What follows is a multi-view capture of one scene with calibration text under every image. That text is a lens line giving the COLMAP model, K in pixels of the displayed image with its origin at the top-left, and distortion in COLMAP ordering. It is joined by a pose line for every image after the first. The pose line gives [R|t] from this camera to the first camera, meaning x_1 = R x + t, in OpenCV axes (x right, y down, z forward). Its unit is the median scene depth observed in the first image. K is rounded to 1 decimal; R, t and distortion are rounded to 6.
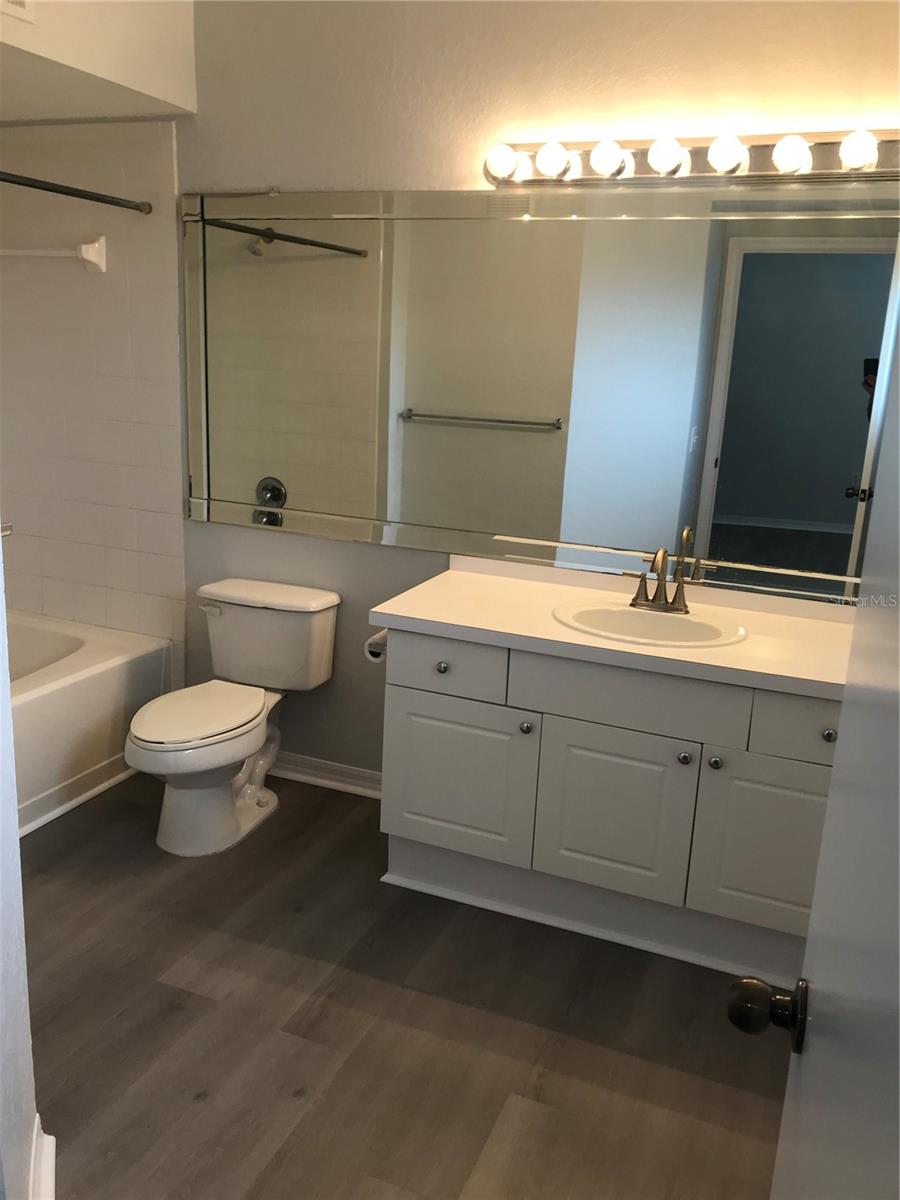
lens RADIAL K [[979.0, 0, 450.0], [0, 979.0, 600.0], [0, 0, 1]] dist [0.015437, 0.002069]
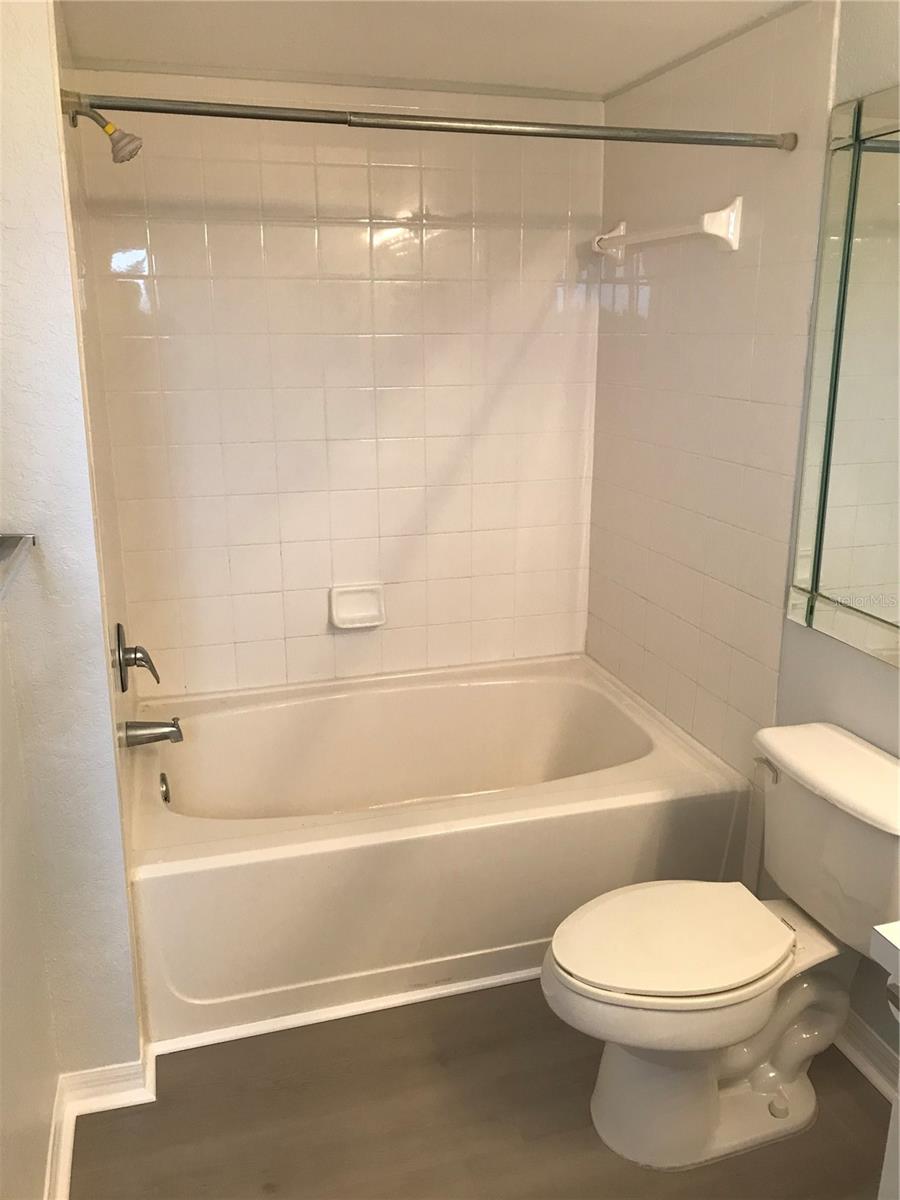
lens RADIAL K [[979.0, 0, 450.0], [0, 979.0, 600.0], [0, 0, 1]] dist [0.015437, 0.002069]
pose [[0.629052, 0.160846, -0.760540, 0.091350], [-0.158005, 0.984392, 0.077501, -0.114481], [0.761136, 0.071417, 0.644649, 0.426144]]
